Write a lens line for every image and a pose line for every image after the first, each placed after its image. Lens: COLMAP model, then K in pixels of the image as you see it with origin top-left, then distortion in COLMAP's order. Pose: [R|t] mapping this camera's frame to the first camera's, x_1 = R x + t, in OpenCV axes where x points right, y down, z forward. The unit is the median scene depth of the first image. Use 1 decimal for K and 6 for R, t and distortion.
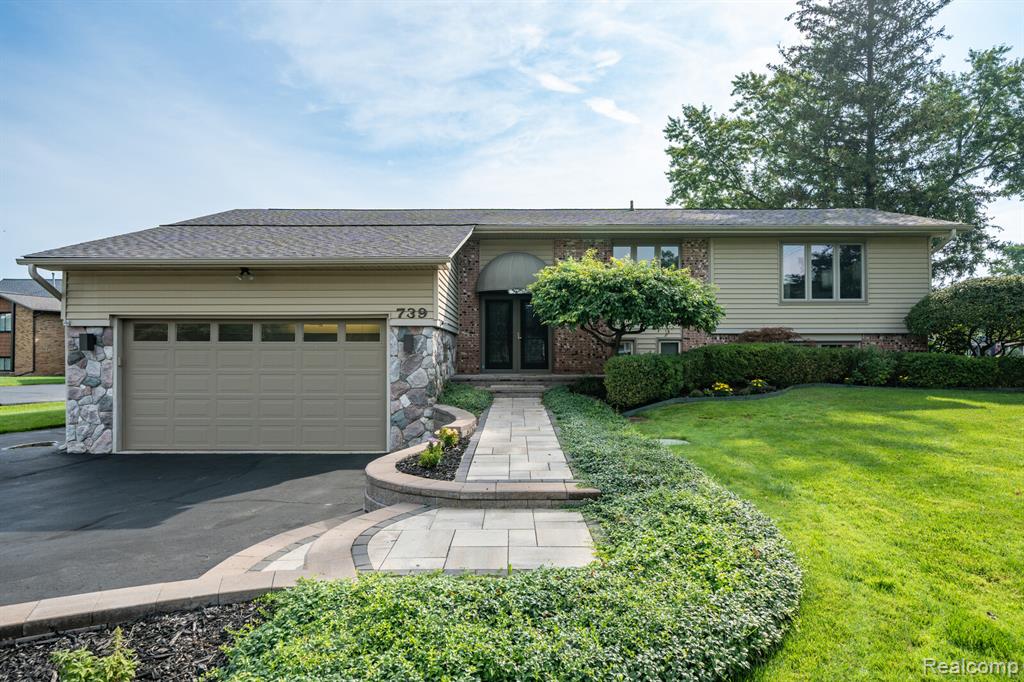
lens RADIAL K [[582.2, 0, 512.0], [0, 582.2, 341.0], [0, 0, 1]] dist [-0.000181, 0.000168]
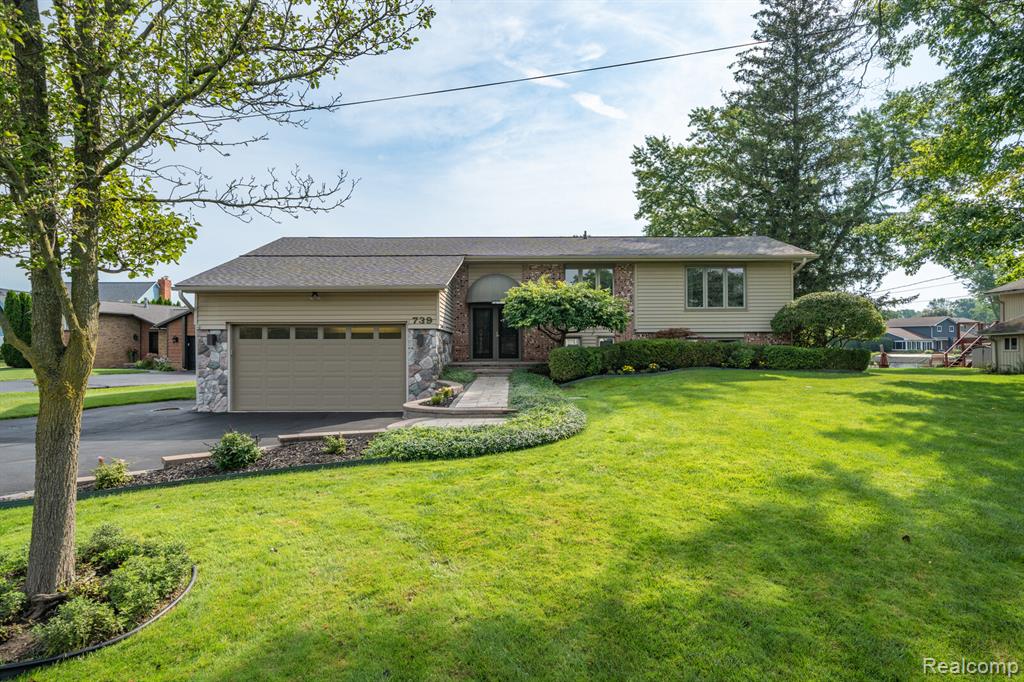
lens RADIAL K [[569.4, 0, 512.0], [0, 569.4, 341.0], [0, 0, 1]] dist [0.001040, 0.000227]
pose [[0.999983, -0.002771, 0.005090, 0.046264], [0.002733, 0.999968, 0.007498, -0.003264], [-0.005111, -0.007484, 0.999959, -0.409359]]
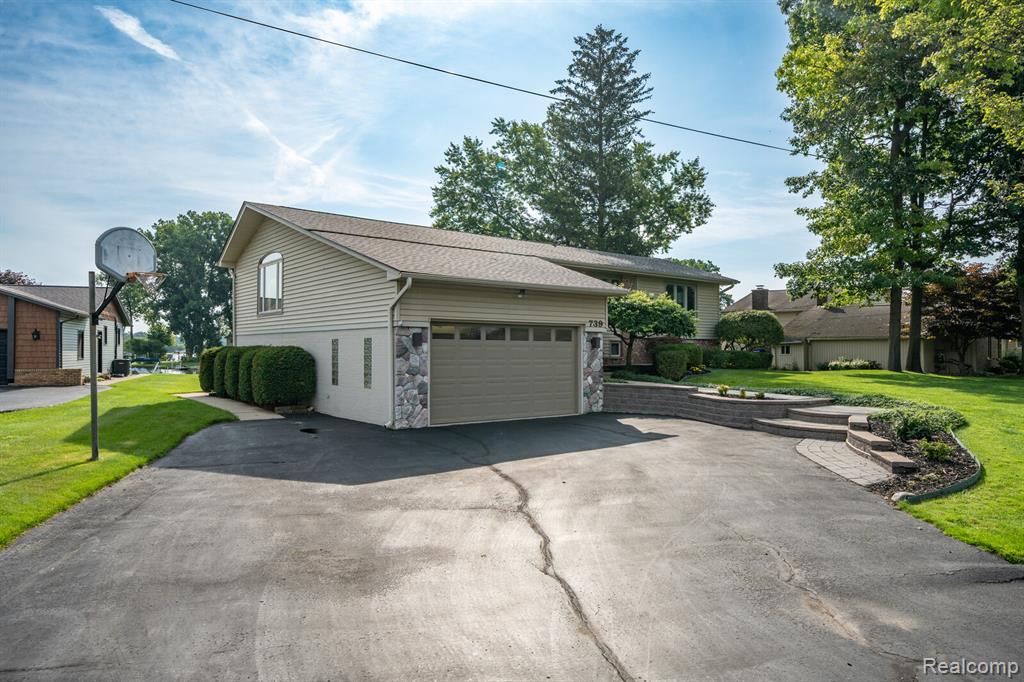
lens RADIAL K [[646.0, 0, 512.0], [0, 646.0, 341.0], [0, 0, 1]] dist [0.035628, -0.000538]
pose [[0.782809, 0.012111, 0.622145, -1.152616], [-0.014487, 0.999894, -0.001236, 0.003167], [-0.622094, -0.008045, 0.782901, -0.179309]]
